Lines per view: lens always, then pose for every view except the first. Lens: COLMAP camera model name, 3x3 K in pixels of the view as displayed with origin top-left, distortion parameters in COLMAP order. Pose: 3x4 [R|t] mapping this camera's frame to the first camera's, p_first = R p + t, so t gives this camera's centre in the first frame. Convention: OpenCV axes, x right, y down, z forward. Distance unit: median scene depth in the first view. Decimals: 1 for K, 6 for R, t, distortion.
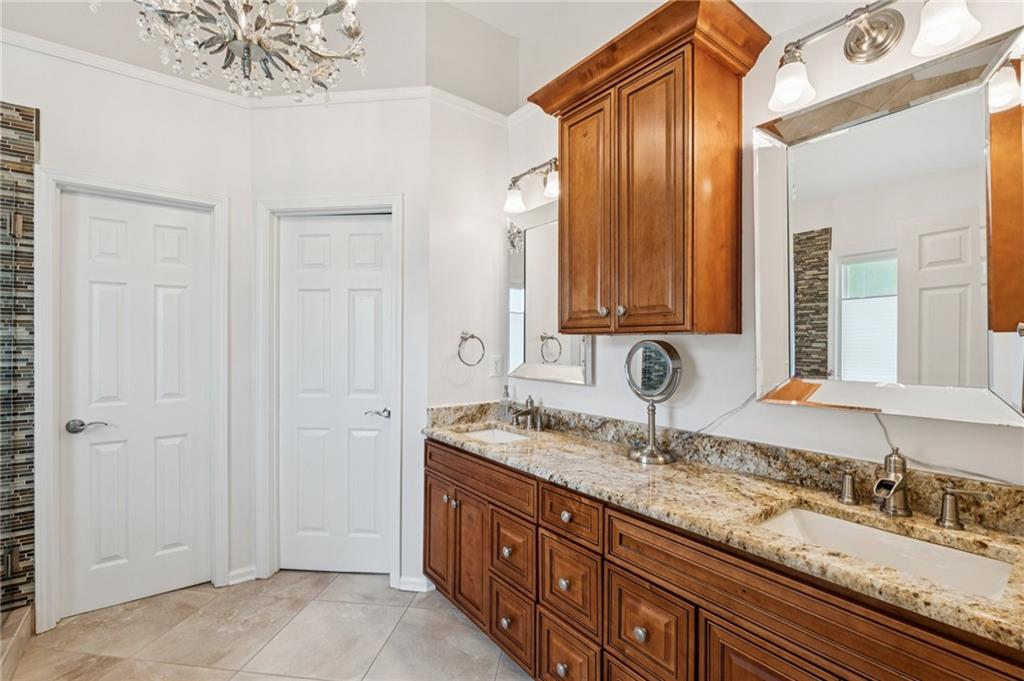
lens RADIAL K [[455.7, 0, 511.0], [0, 455.7, 343.8], [0, 0, 1]] dist [0.000464, -0.000919]
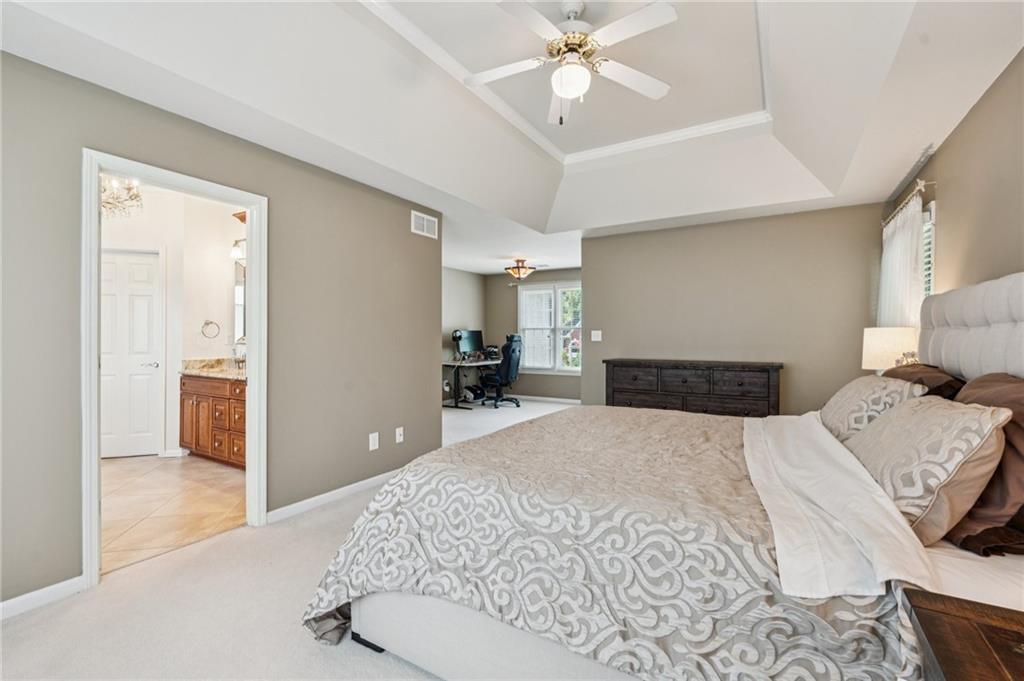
lens RADIAL K [[455.7, 0, 513.8], [0, 455.7, 333.0], [0, 0, 1]] dist [0.000464, -0.000919]
pose [[0.925095, -0.000624, 0.379735, 0.376626], [-0.000710, 0.999994, 0.003371, 0.021153], [-0.379735, -0.003388, 0.925089, -1.291034]]
